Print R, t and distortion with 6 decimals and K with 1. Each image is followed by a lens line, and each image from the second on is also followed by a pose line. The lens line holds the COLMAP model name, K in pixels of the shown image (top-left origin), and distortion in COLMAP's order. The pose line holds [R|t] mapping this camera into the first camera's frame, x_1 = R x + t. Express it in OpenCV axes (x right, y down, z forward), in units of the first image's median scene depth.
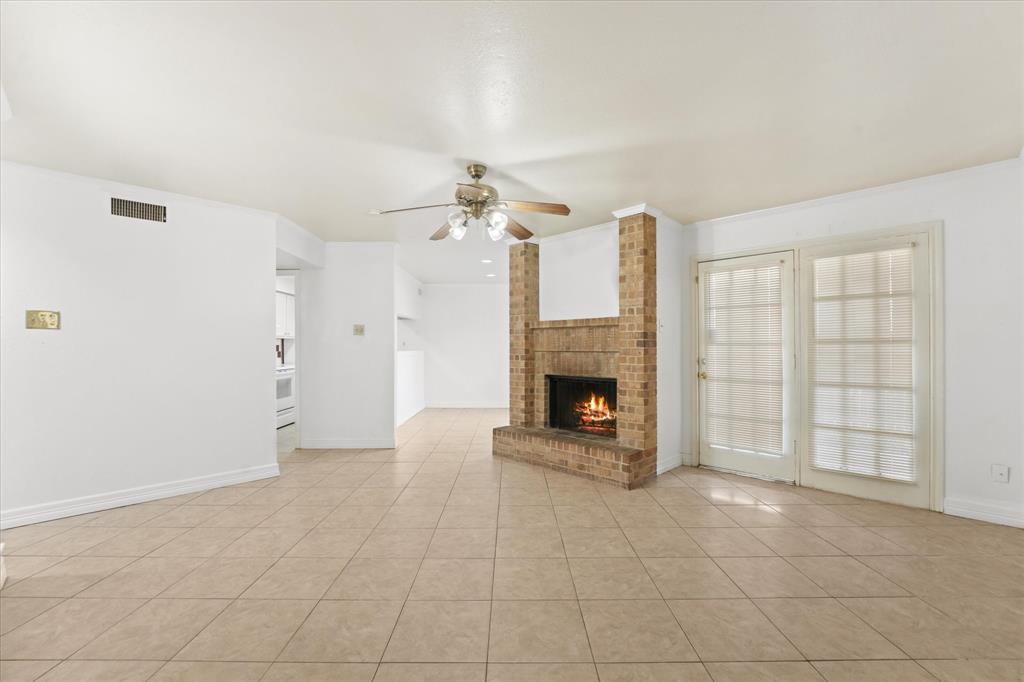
lens RADIAL K [[436.9, 0, 517.2], [0, 436.9, 344.6], [0, 0, 1]] dist [-0.003175, -0.000305]
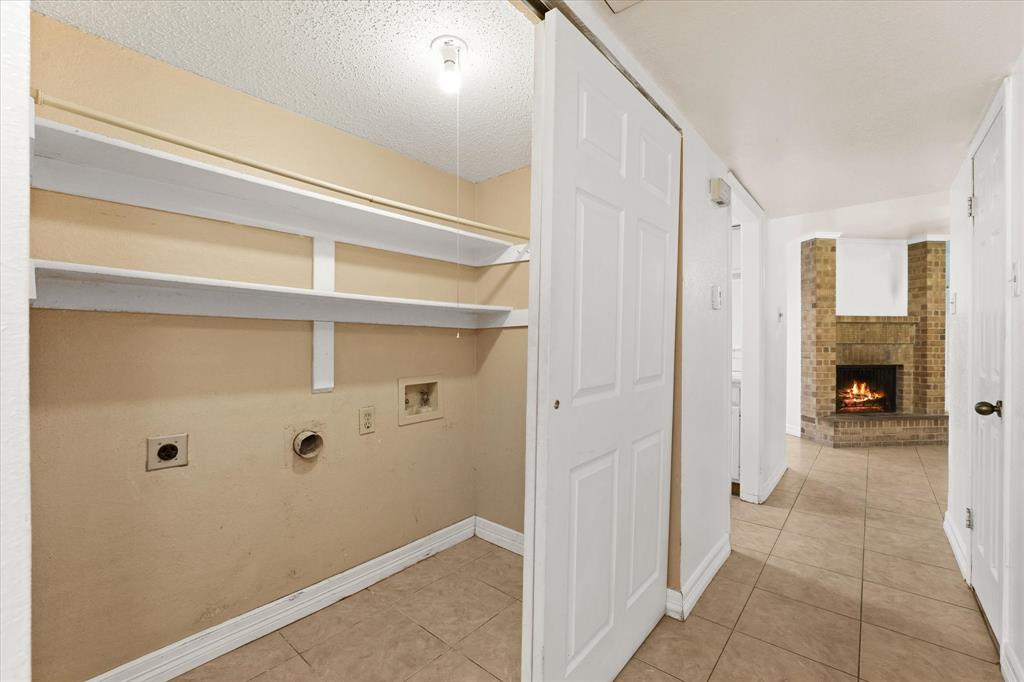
lens RADIAL K [[436.9, 0, 517.2], [0, 436.9, 344.6], [0, 0, 1]] dist [-0.003175, -0.000305]
pose [[0.633479, 0.001263, 0.773759, -1.391015], [-0.005488, 0.999981, 0.002860, 0.020439], [-0.773740, -0.006058, 0.633474, 1.014556]]
